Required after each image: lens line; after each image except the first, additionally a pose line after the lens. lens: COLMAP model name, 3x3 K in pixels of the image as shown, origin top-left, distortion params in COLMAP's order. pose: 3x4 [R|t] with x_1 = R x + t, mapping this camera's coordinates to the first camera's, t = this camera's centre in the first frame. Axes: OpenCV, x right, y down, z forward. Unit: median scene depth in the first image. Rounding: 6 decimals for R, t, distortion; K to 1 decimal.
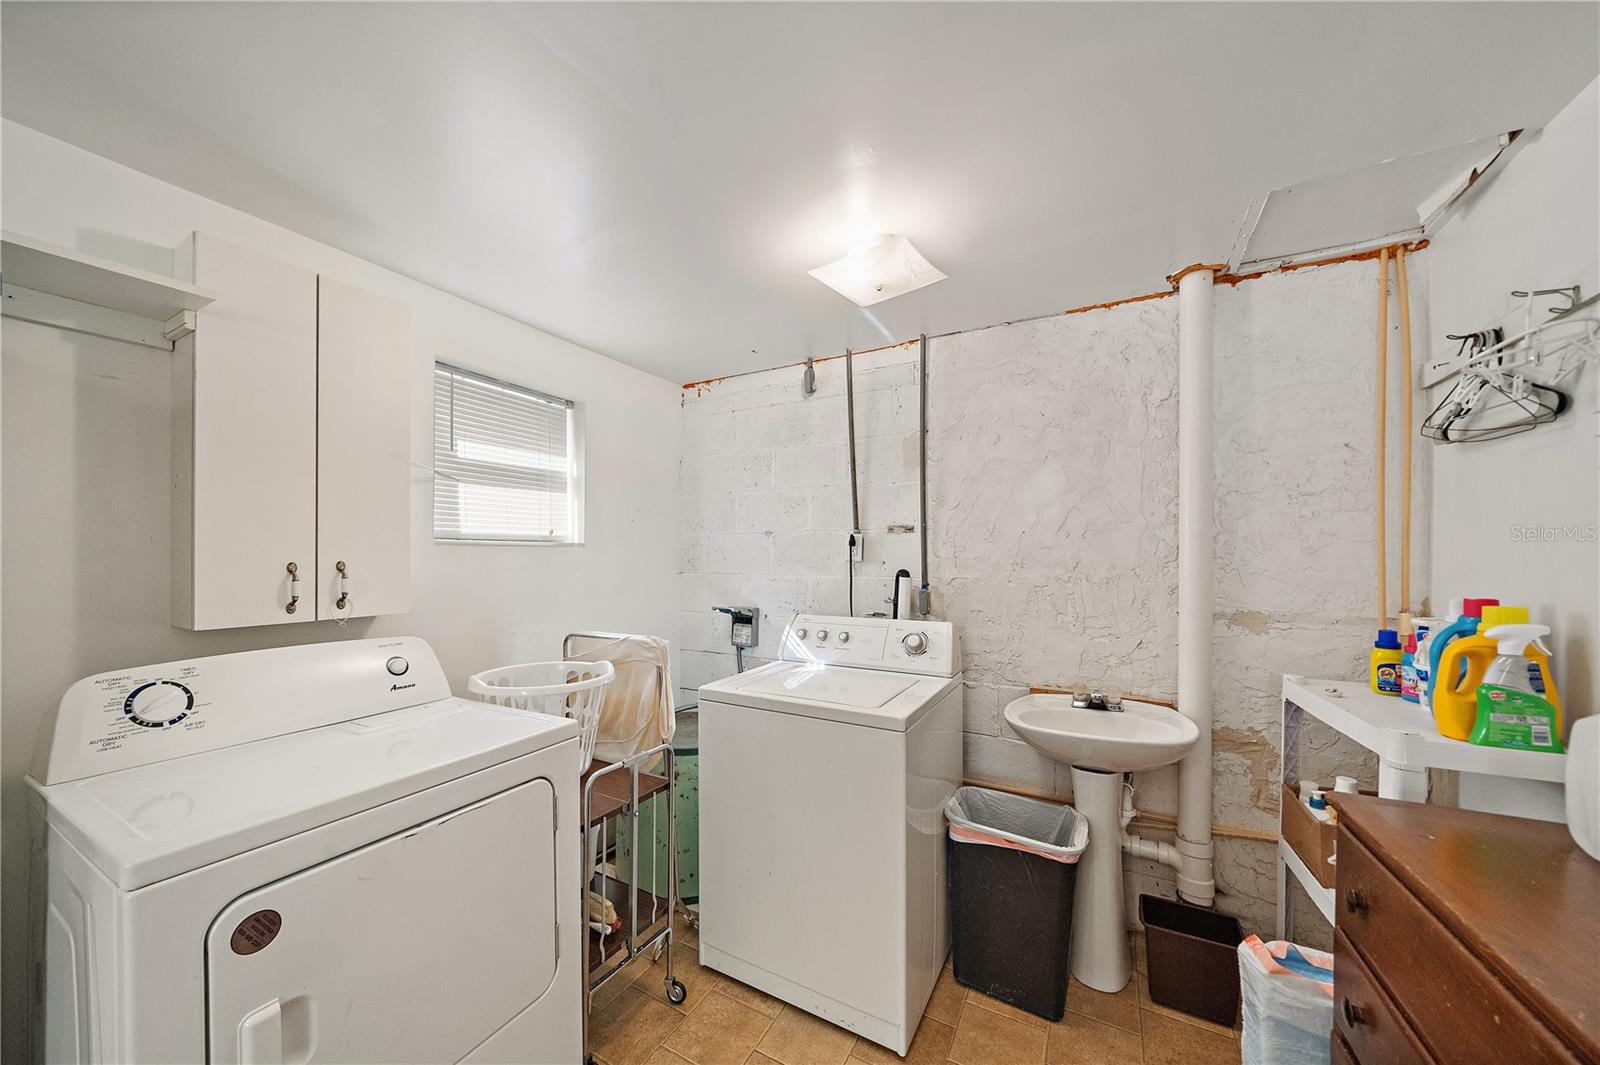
lens RADIAL K [[566.0, 0, 786.4], [0, 566.0, 543.0], [0, 0, 1]] dist [-0.007465, 0.000280]
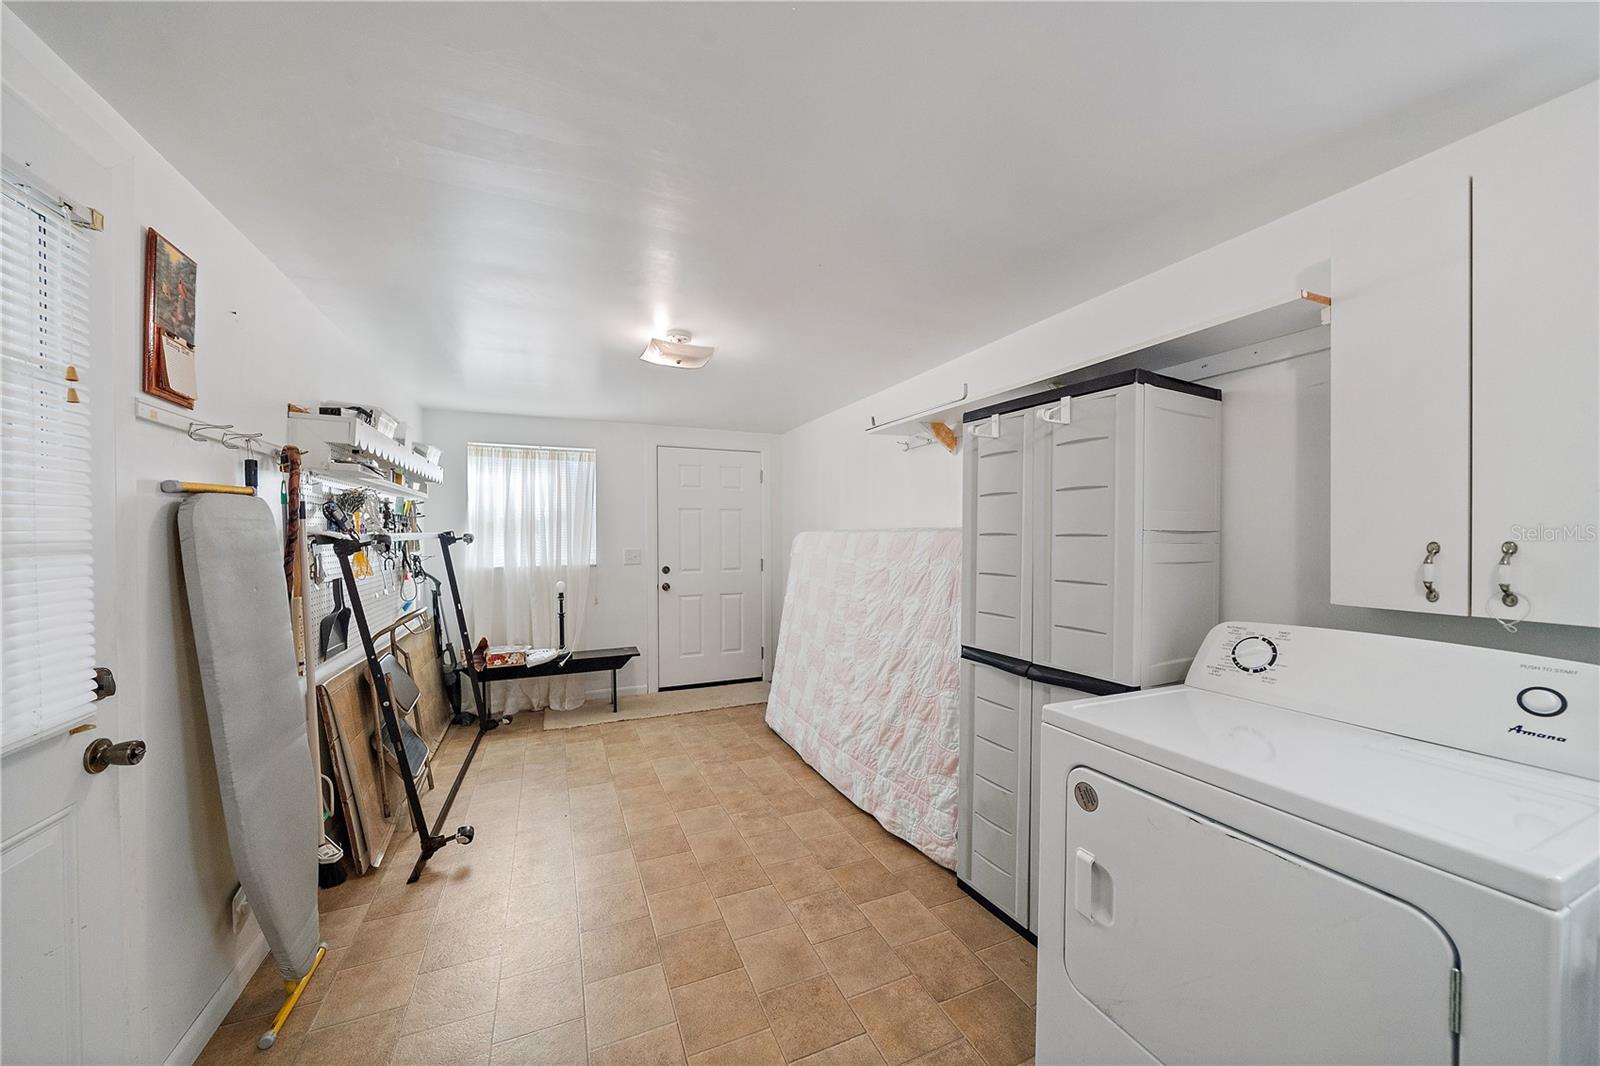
lens RADIAL K [[566.0, 0, 794.6], [0, 566.0, 543.8], [0, 0, 1]] dist [-0.007465, 0.000280]
pose [[-0.611346, 0.003962, -0.791353, 0.609961], [0.010304, 0.999943, -0.002954, 0.051735], [0.791296, -0.009960, -0.611352, 1.258131]]
